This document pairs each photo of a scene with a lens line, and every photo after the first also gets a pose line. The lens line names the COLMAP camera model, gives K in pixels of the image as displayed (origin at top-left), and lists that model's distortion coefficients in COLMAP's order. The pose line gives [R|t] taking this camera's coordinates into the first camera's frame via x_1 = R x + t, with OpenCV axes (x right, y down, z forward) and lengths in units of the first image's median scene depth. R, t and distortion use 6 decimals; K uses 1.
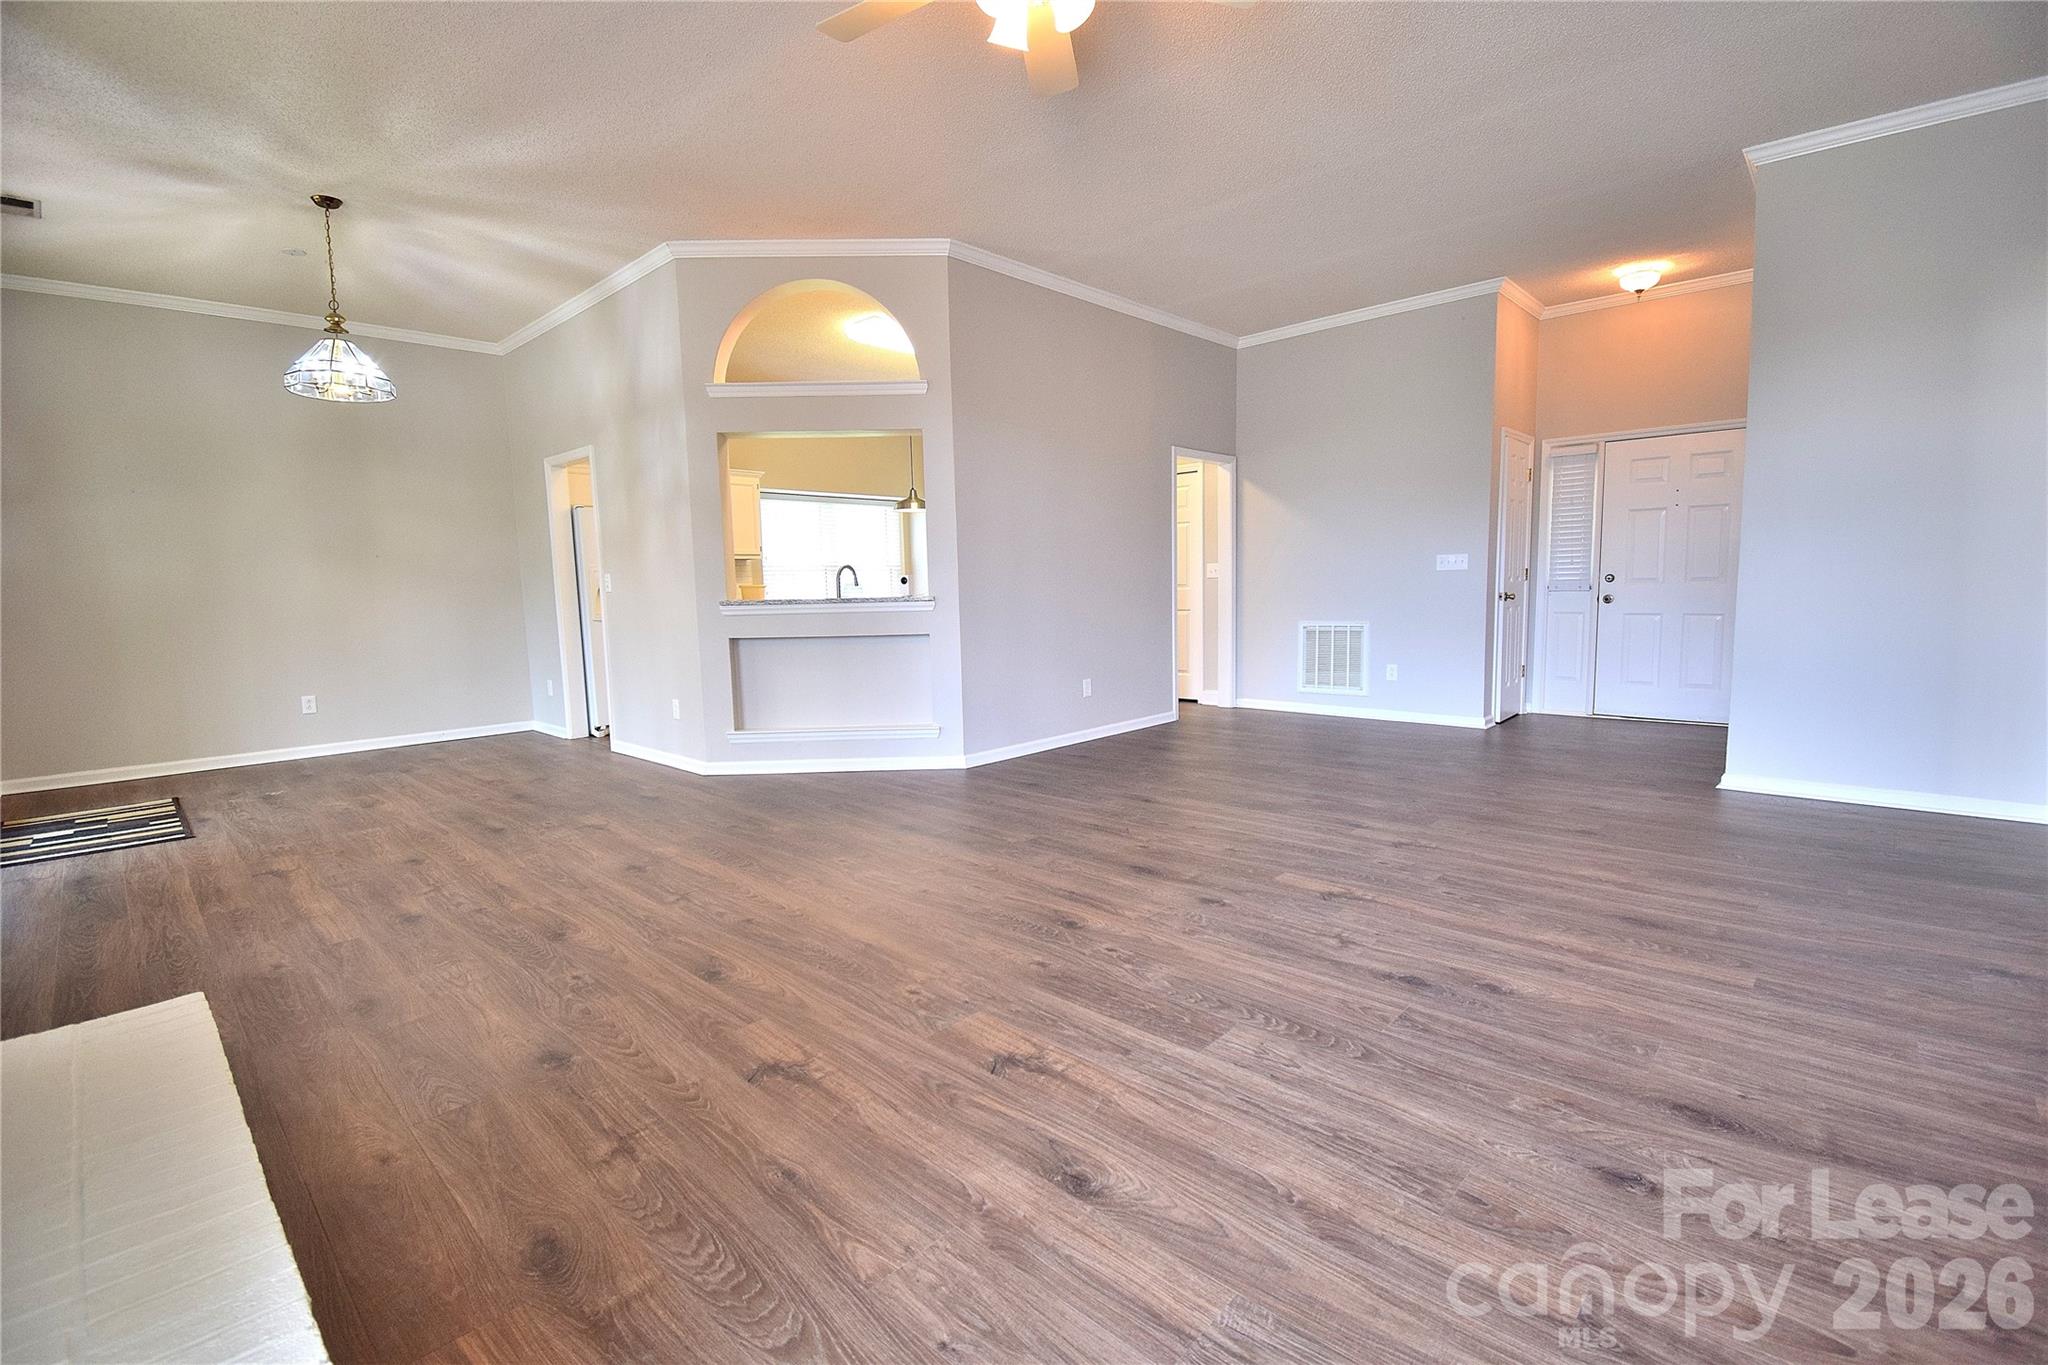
lens RADIAL K [[896.1, 0, 1021.6], [0, 896.1, 678.5], [0, 0, 1]] dist [0.019113, -0.025778]
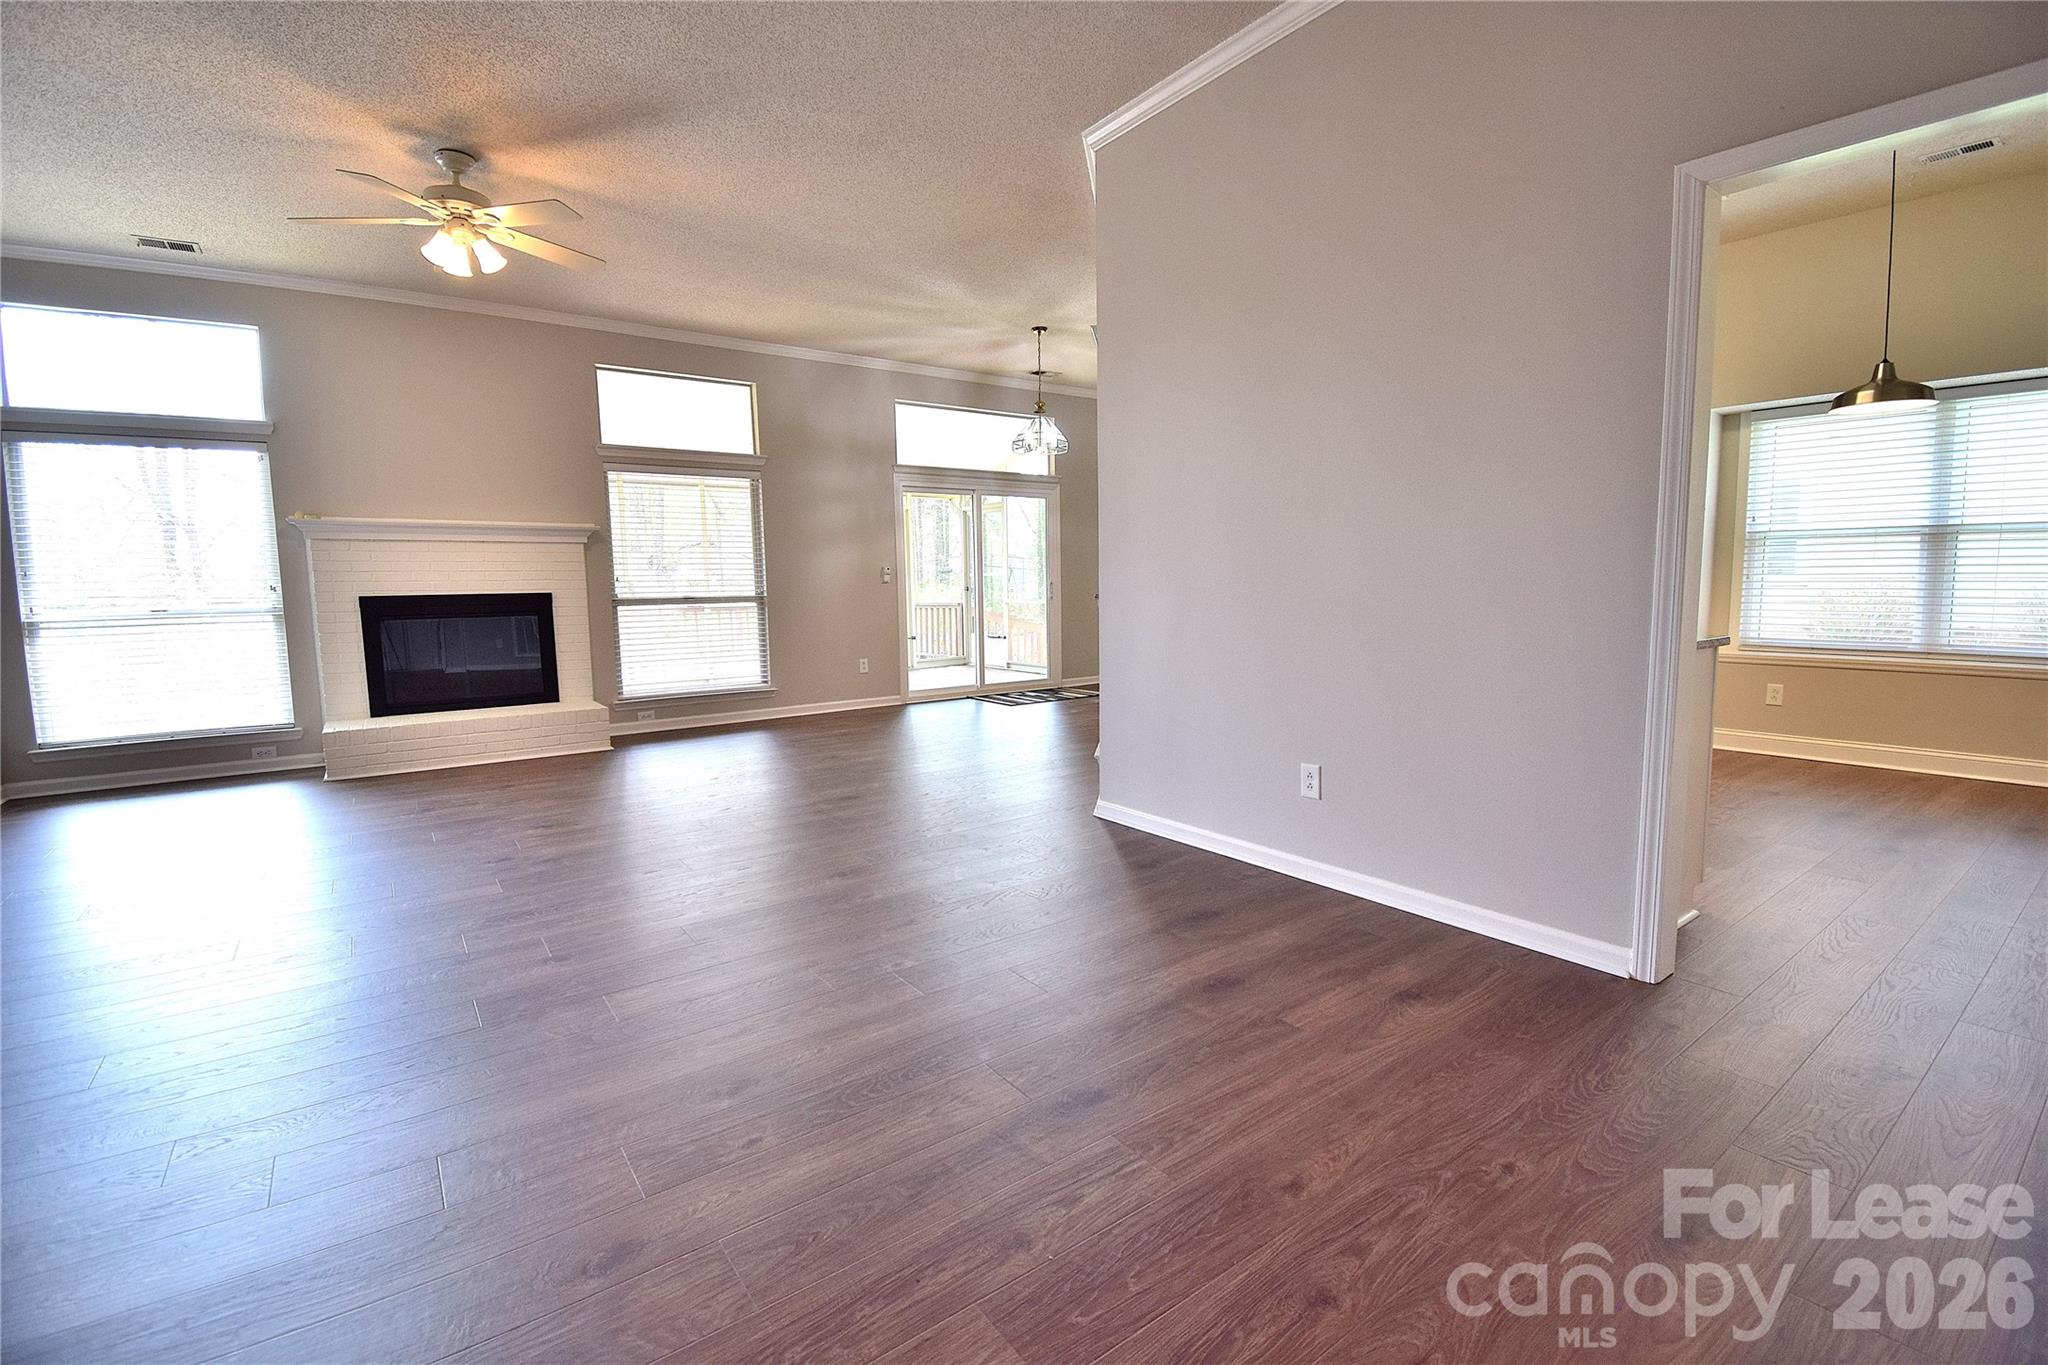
lens RADIAL K [[896.1, 0, 1021.6], [0, 896.1, 678.5], [0, 0, 1]] dist [0.019113, -0.025778]
pose [[-0.176905, 0.131268, -0.975435, 1.140711], [-0.085879, 0.985227, 0.148160, -0.210746], [0.980474, 0.109980, -0.163019, 1.722105]]
